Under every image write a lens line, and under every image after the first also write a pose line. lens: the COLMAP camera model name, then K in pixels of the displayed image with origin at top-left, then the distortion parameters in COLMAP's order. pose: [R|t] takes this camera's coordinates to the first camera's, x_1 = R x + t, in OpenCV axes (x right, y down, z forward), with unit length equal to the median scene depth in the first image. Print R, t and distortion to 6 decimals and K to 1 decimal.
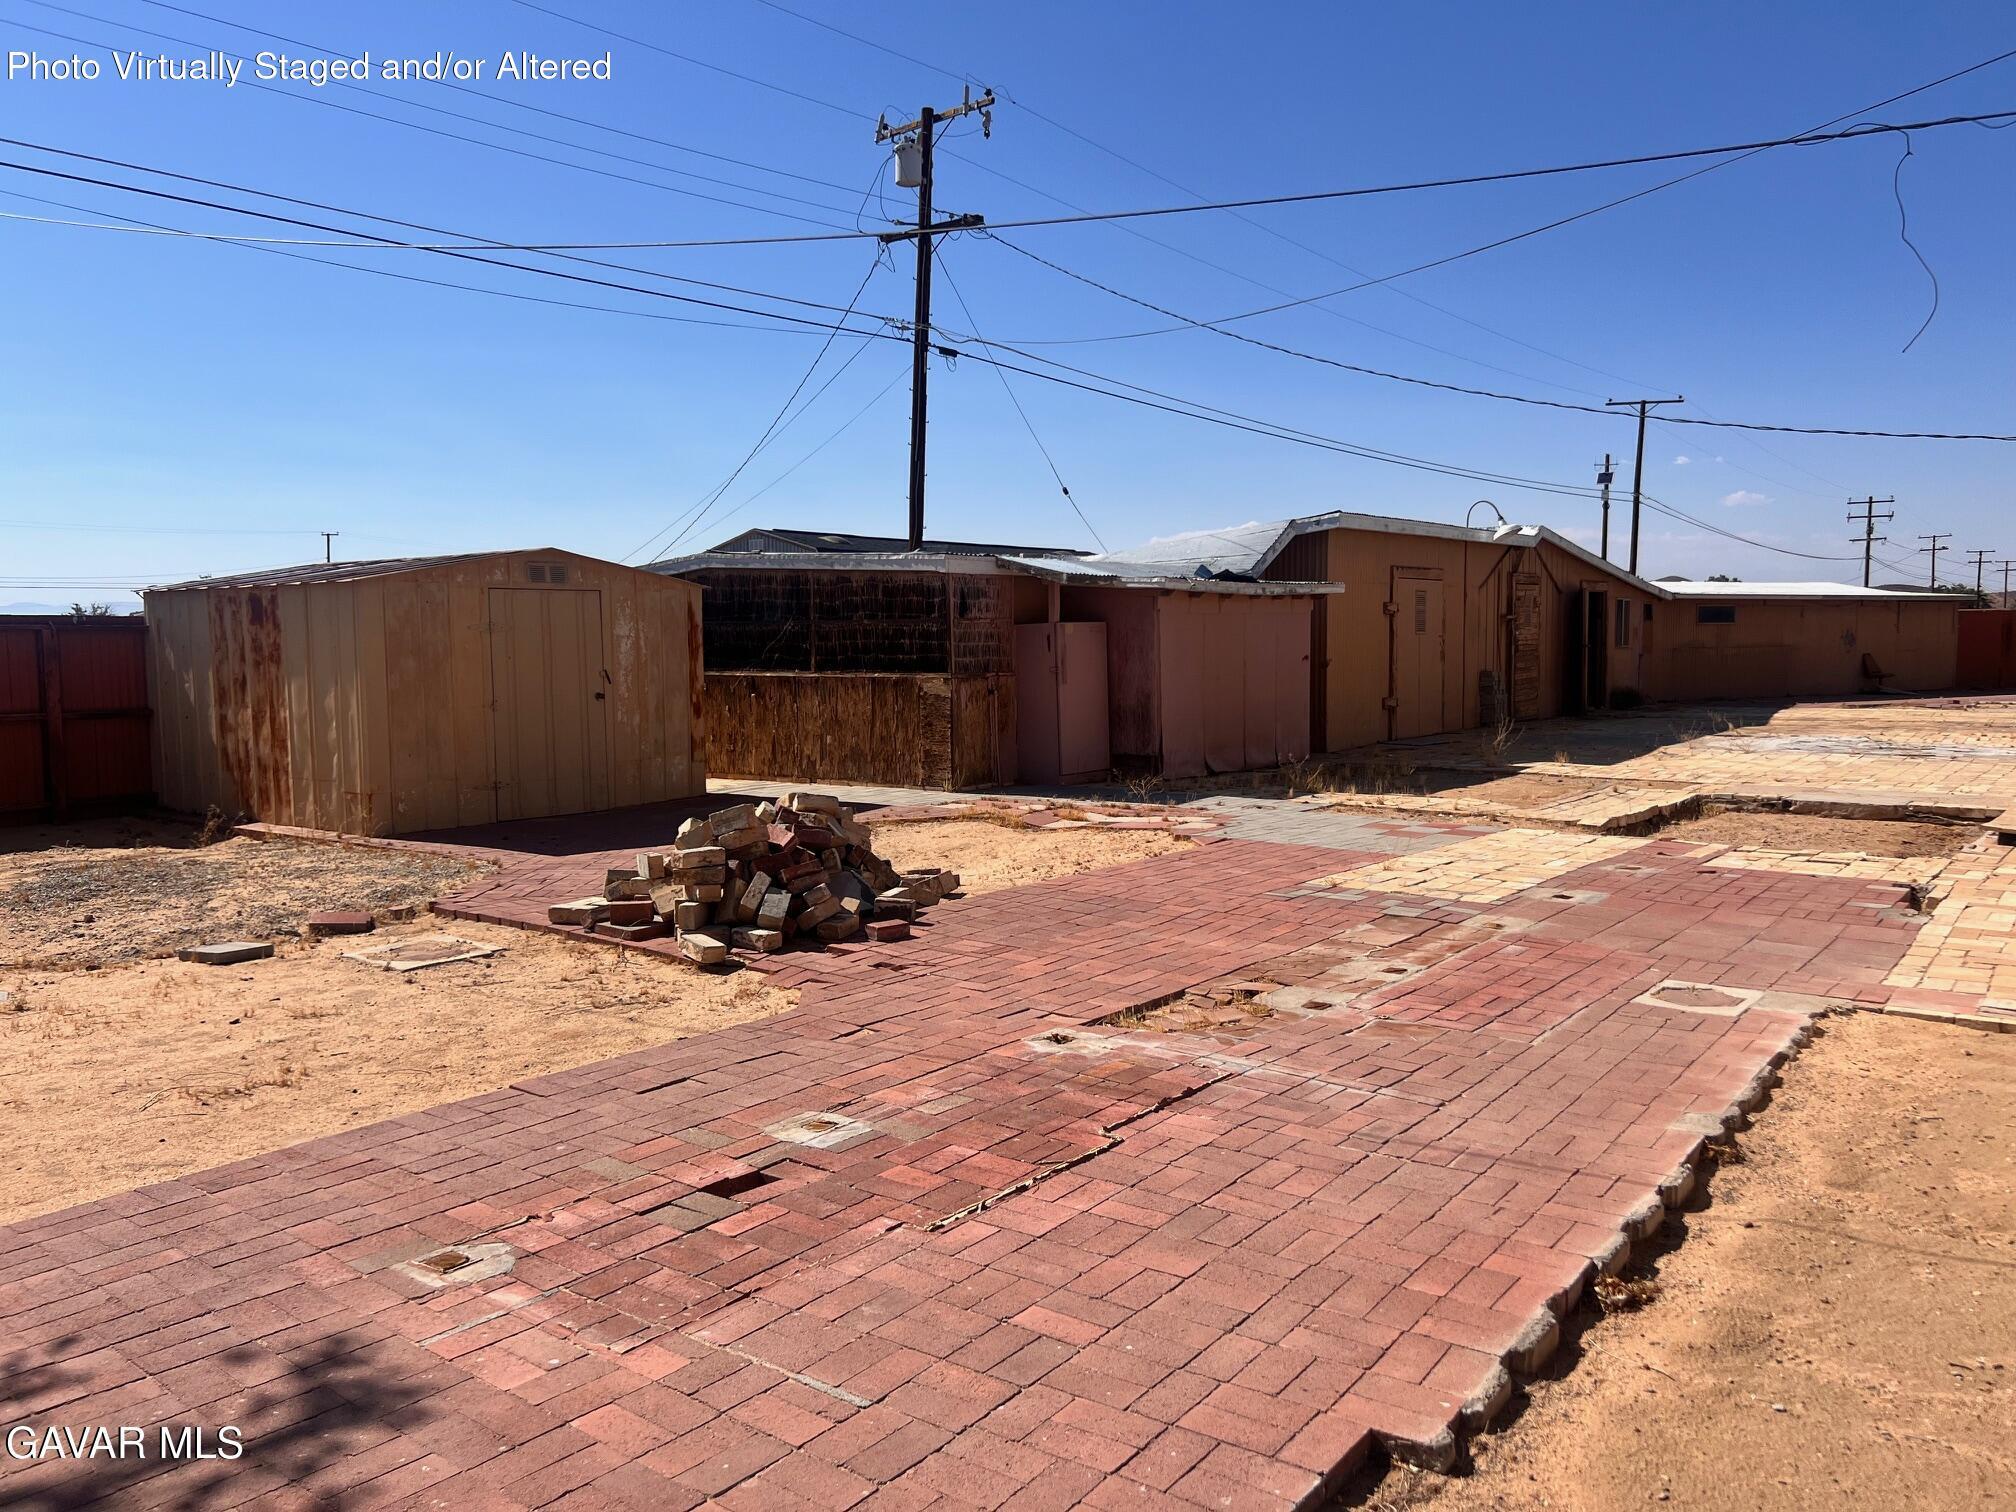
lens RADIAL K [[1543.9, 0, 1016.3], [0, 1543.9, 771.1], [0, 0, 1]] dist [0.060505, -0.066295]
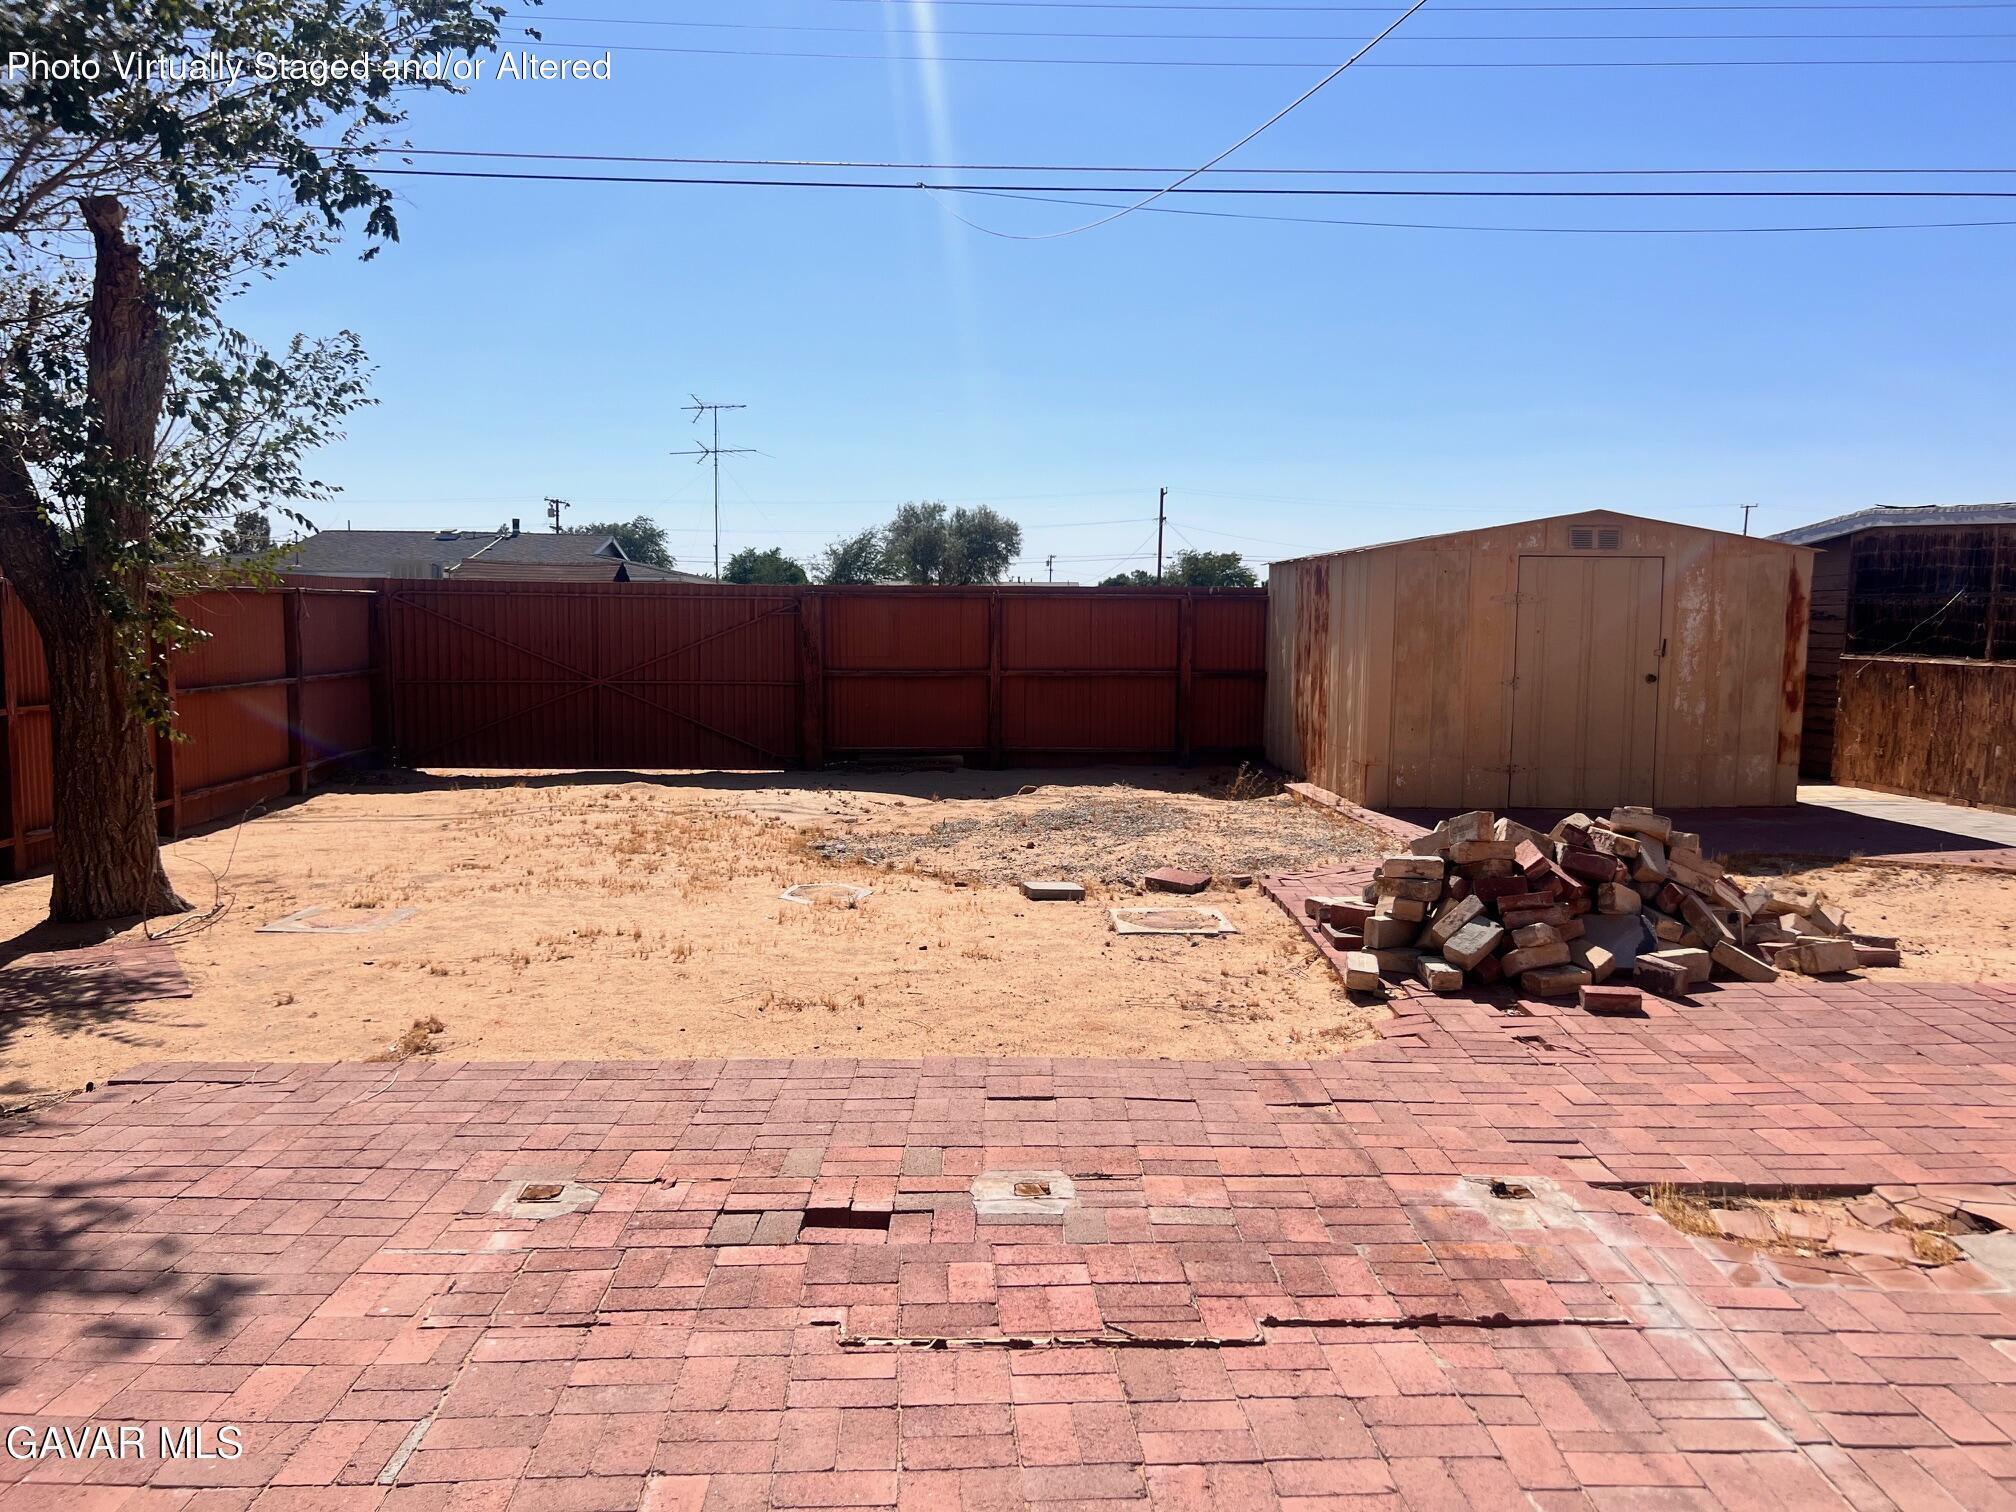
lens RADIAL K [[1543.9, 0, 1008.9], [0, 1543.9, 753.3], [0, 0, 1]] dist [0.060505, -0.066295]
pose [[0.632406, 0.086292, -0.769815, 0.377151], [-0.082457, 0.995629, 0.043866, -0.031463], [0.770236, 0.035736, 0.636757, 0.347781]]
